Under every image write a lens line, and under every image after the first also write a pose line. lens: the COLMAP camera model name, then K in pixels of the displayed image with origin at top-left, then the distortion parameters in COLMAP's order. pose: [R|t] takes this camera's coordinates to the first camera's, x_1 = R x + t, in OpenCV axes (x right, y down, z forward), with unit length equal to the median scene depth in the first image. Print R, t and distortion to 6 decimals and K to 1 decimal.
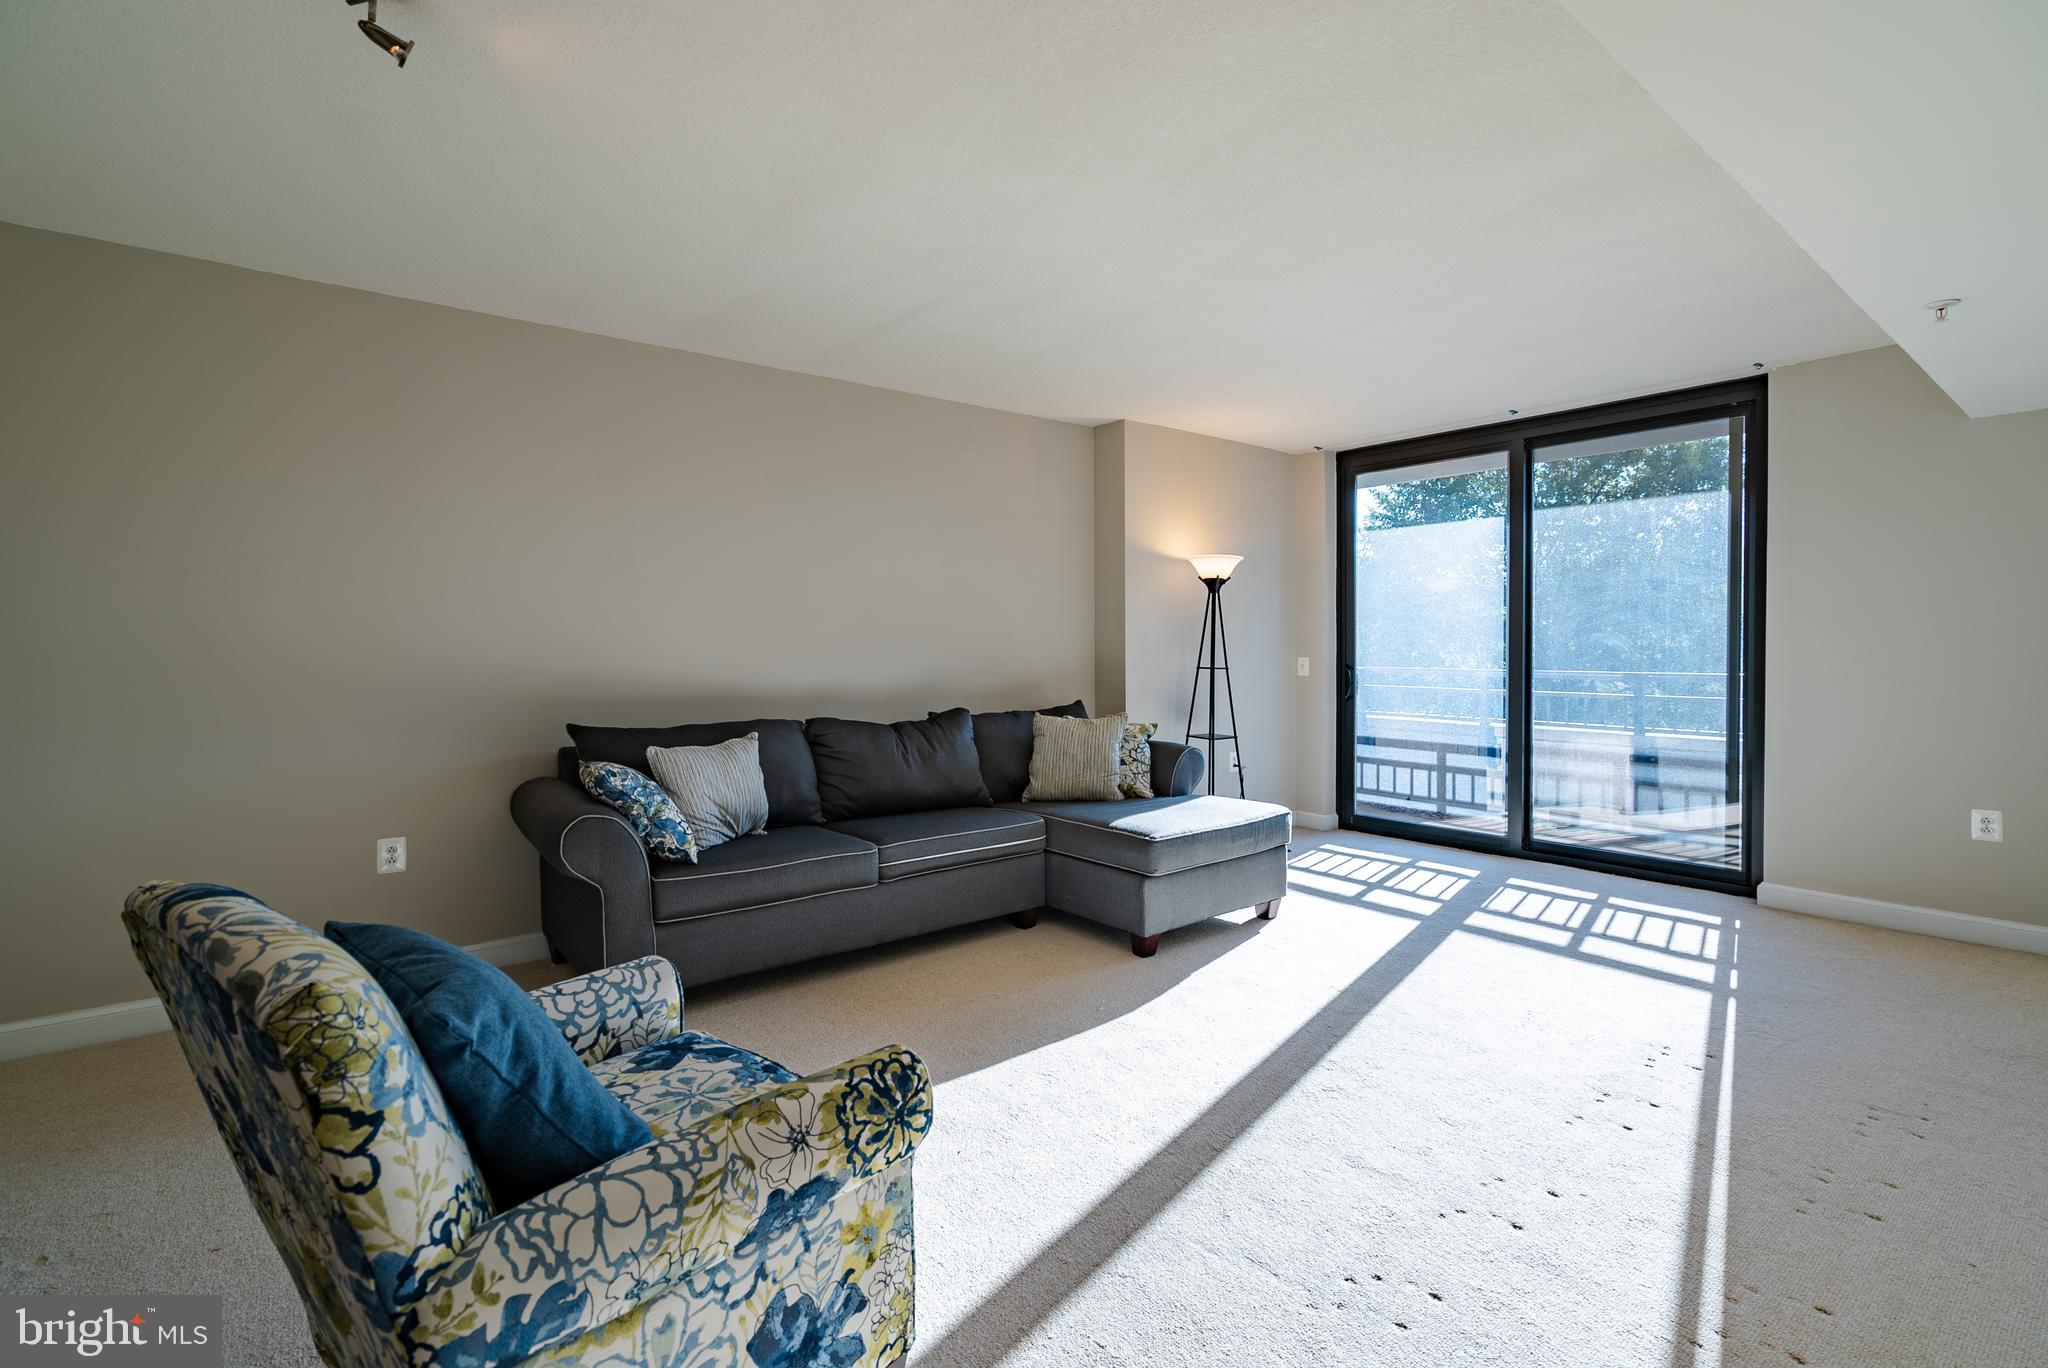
lens RADIAL K [[945.5, 0, 1013.5], [0, 945.5, 662.7], [0, 0, 1]] dist [-0.001704, -0.000132]
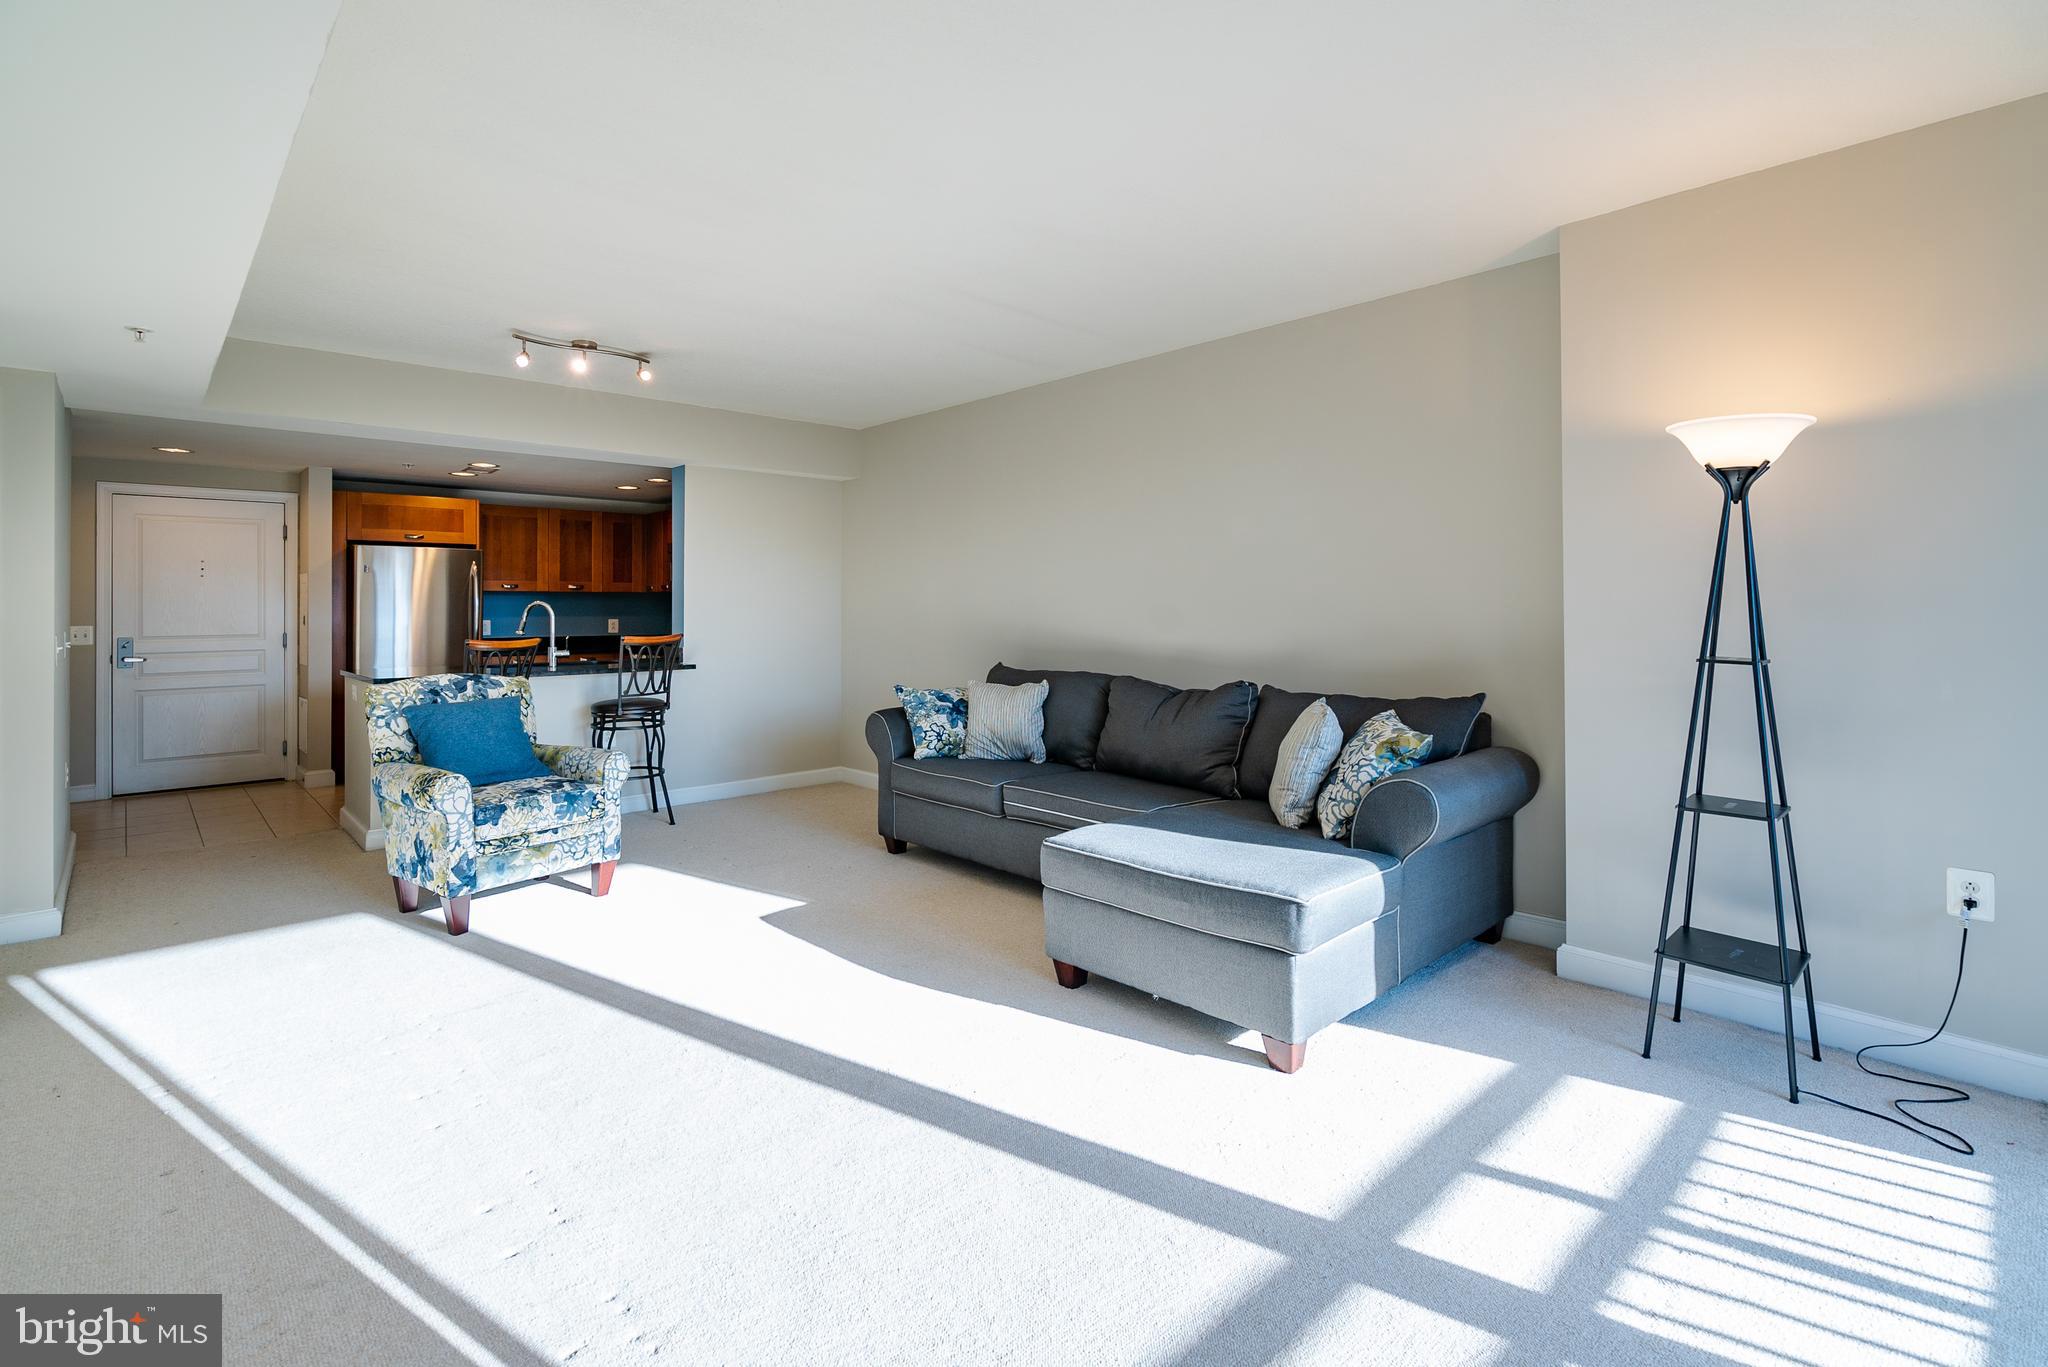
lens RADIAL K [[960.9, 0, 1030.3], [0, 960.9, 599.9], [0, 0, 1]] dist [-0.001295, -0.000133]
pose [[0.076174, -0.001095, -0.997094, 0.933249], [-0.011599, 0.999931, -0.001984, -0.025395], [0.997027, 0.011717, 0.076156, 0.861579]]
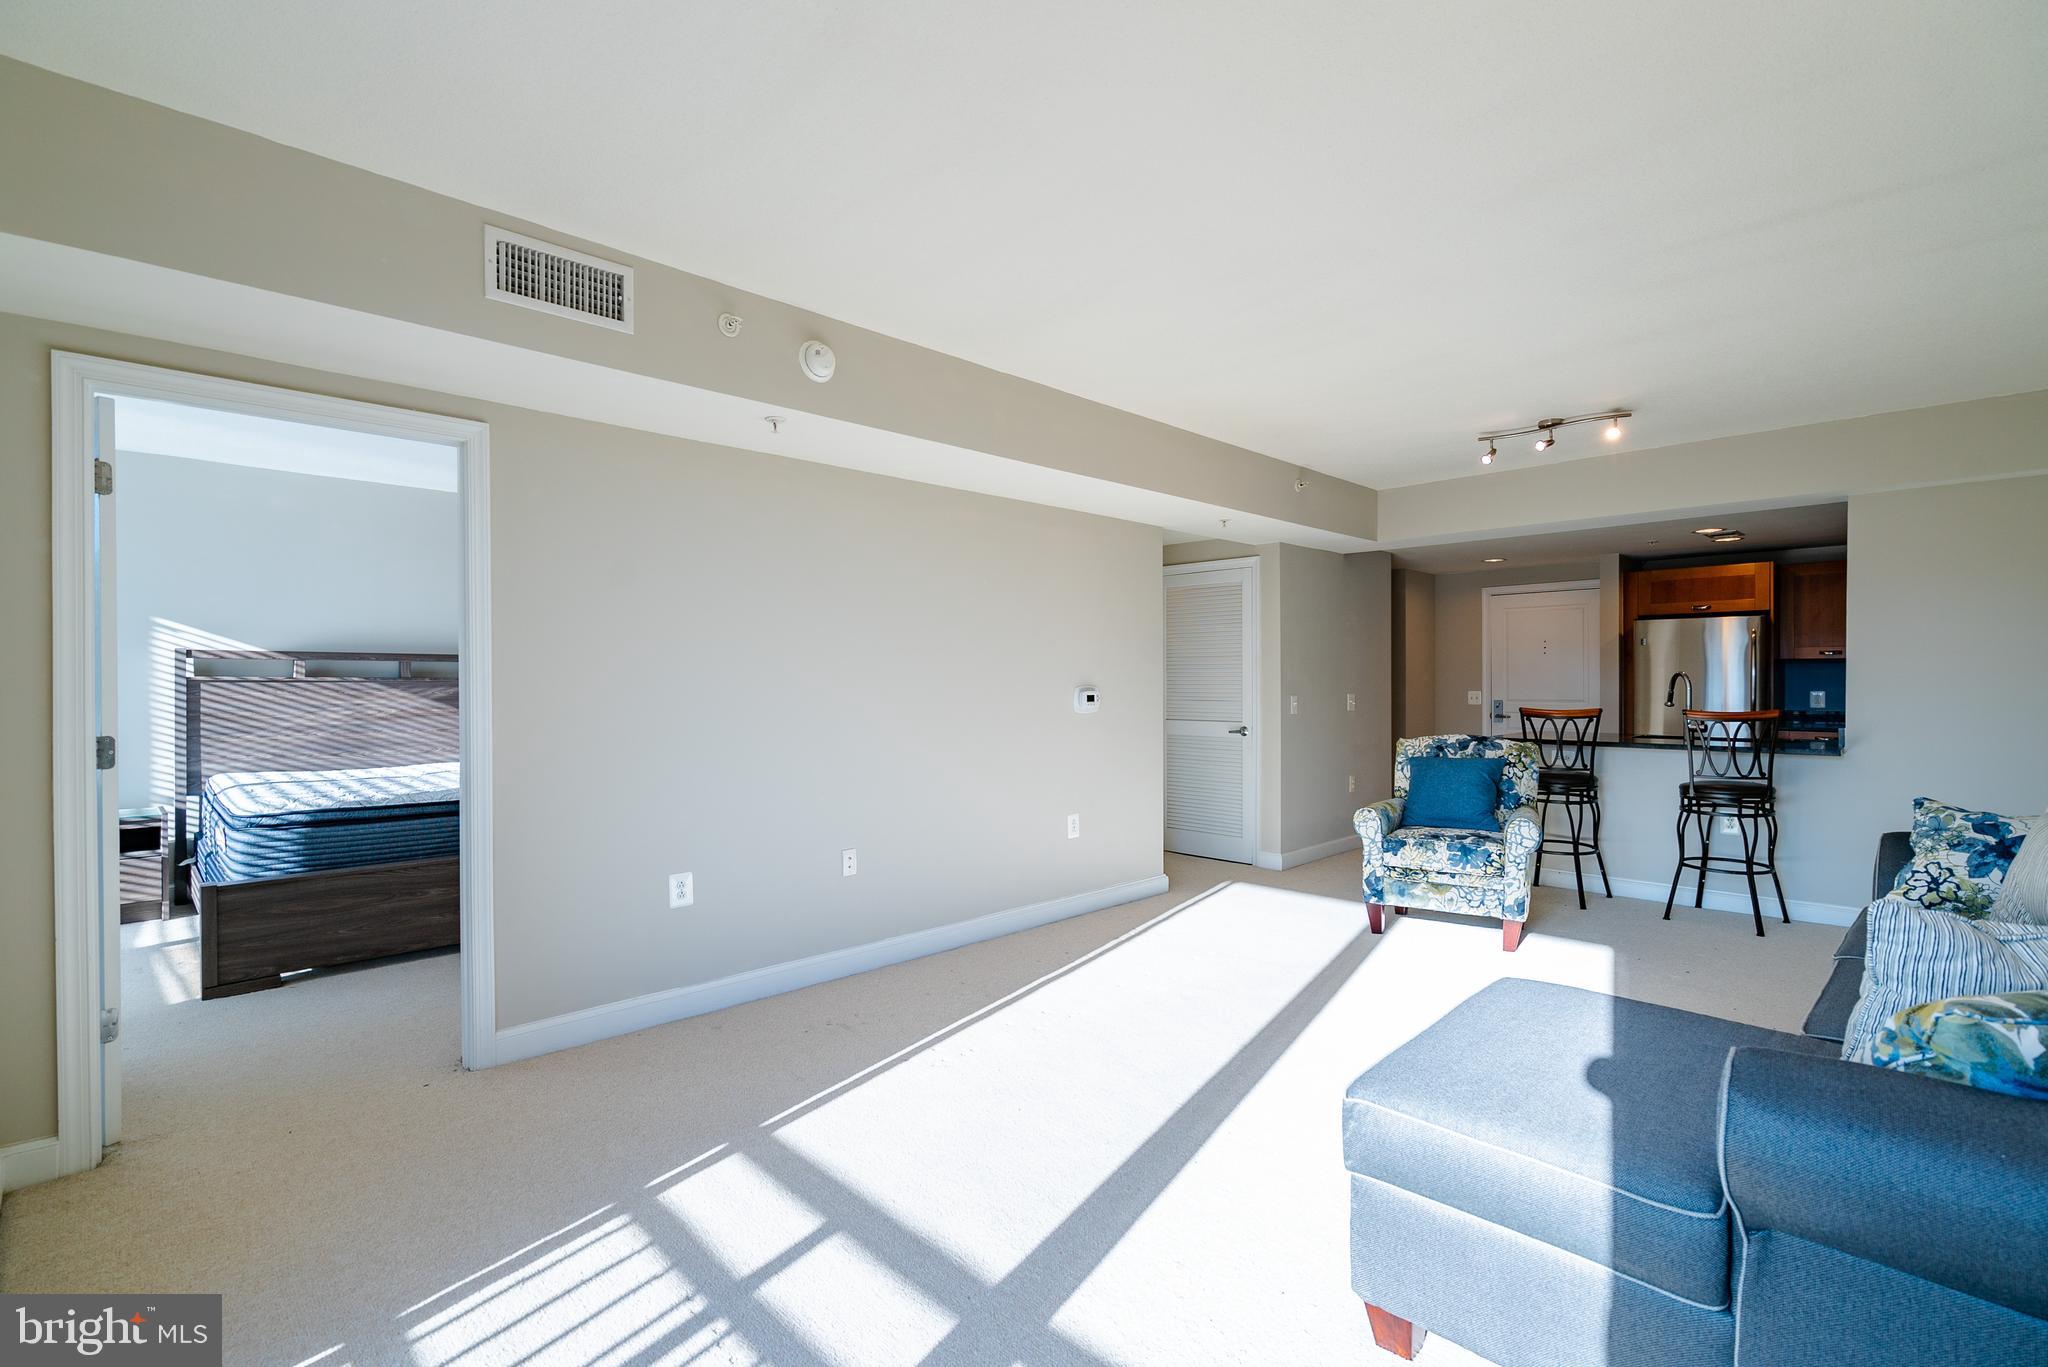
lens RADIAL K [[942.6, 0, 1013.9], [0, 942.6, 680.0], [0, 0, 1]] dist [-0.000184, 0.000084]
pose [[-0.995691, 0.010095, -0.092177, 0.511029], [0.008860, 0.999866, 0.013800, -0.033027], [0.092304, 0.012924, -0.995647, 1.517268]]
